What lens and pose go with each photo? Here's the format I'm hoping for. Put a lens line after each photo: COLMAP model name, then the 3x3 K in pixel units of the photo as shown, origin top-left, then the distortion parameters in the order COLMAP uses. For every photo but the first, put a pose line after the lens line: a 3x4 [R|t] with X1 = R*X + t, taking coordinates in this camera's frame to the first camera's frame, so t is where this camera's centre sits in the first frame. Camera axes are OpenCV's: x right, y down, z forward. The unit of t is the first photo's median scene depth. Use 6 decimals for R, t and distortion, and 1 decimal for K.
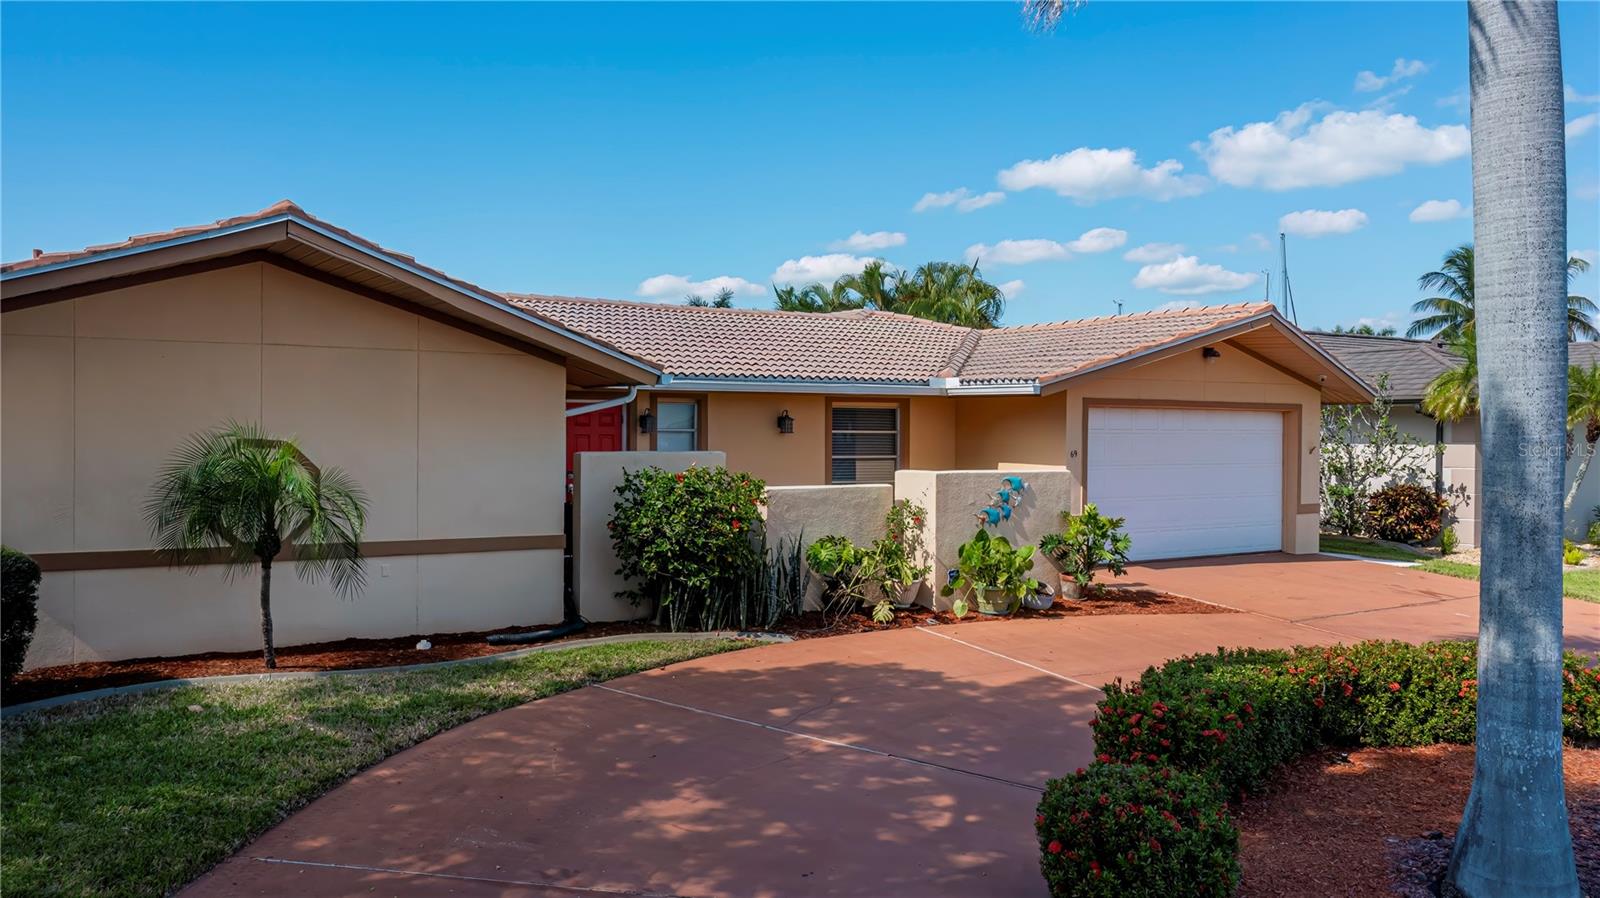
lens RADIAL K [[1252.6, 0, 819.0], [0, 1252.6, 446.9], [0, 0, 1]] dist [-0.006885, -0.001224]
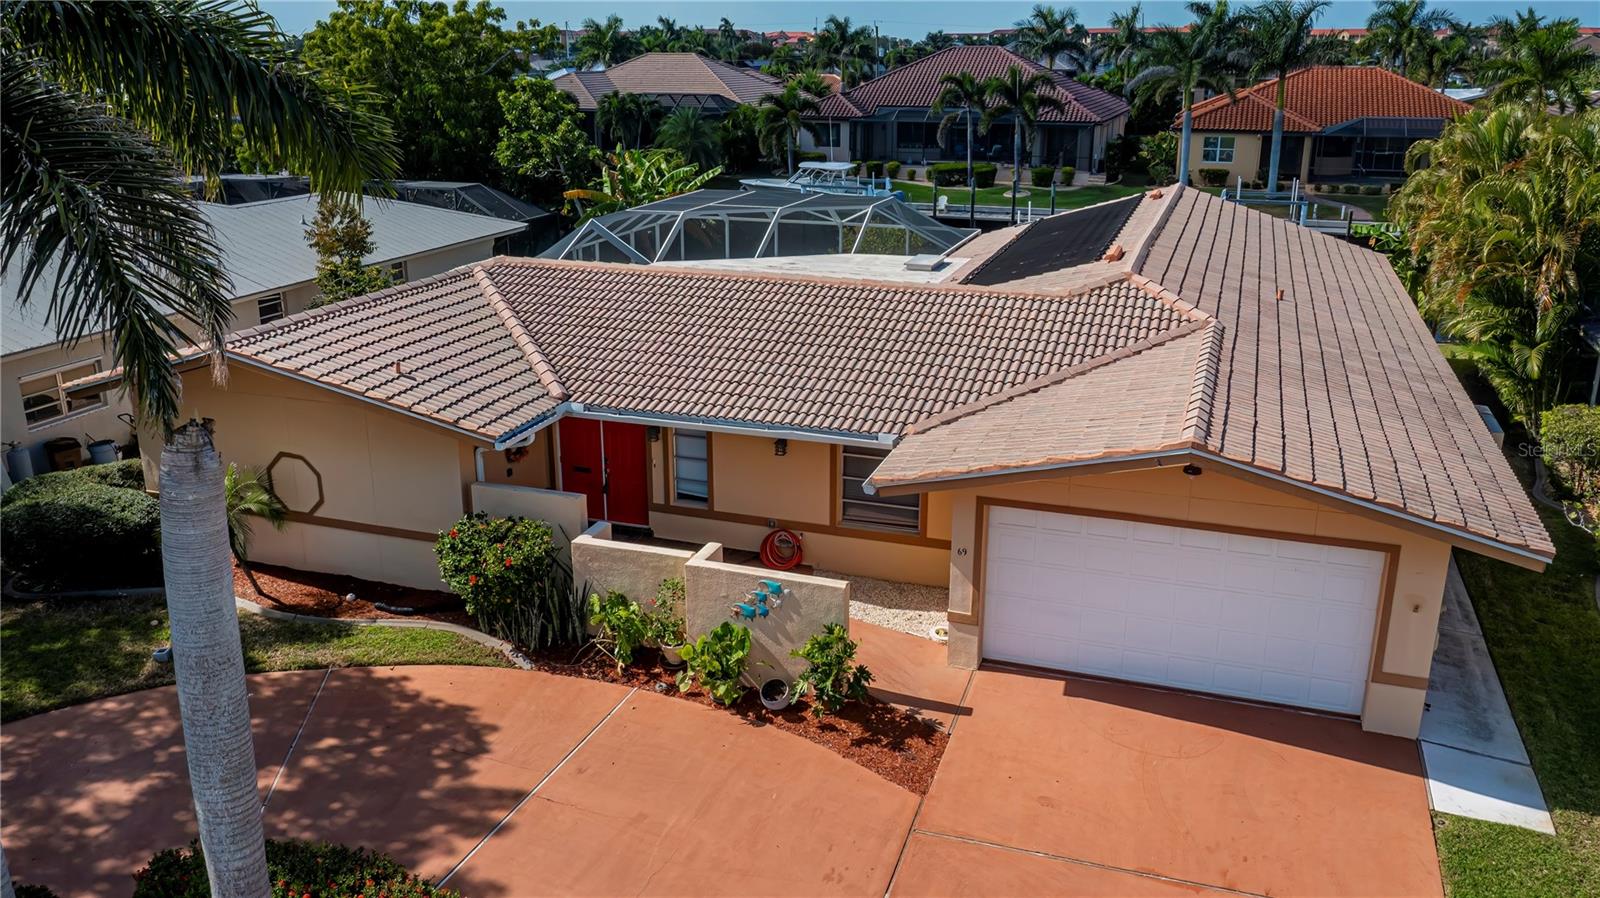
lens RADIAL K [[1252.6, 0, 819.0], [0, 1252.6, 446.9], [0, 0, 1]] dist [-0.006885, -0.001224]
pose [[0.616914, 0.249622, -0.746395, 0.936085], [-0.009612, 0.950688, 0.310000, -0.409413], [0.786972, -0.184069, 0.588892, 0.436894]]
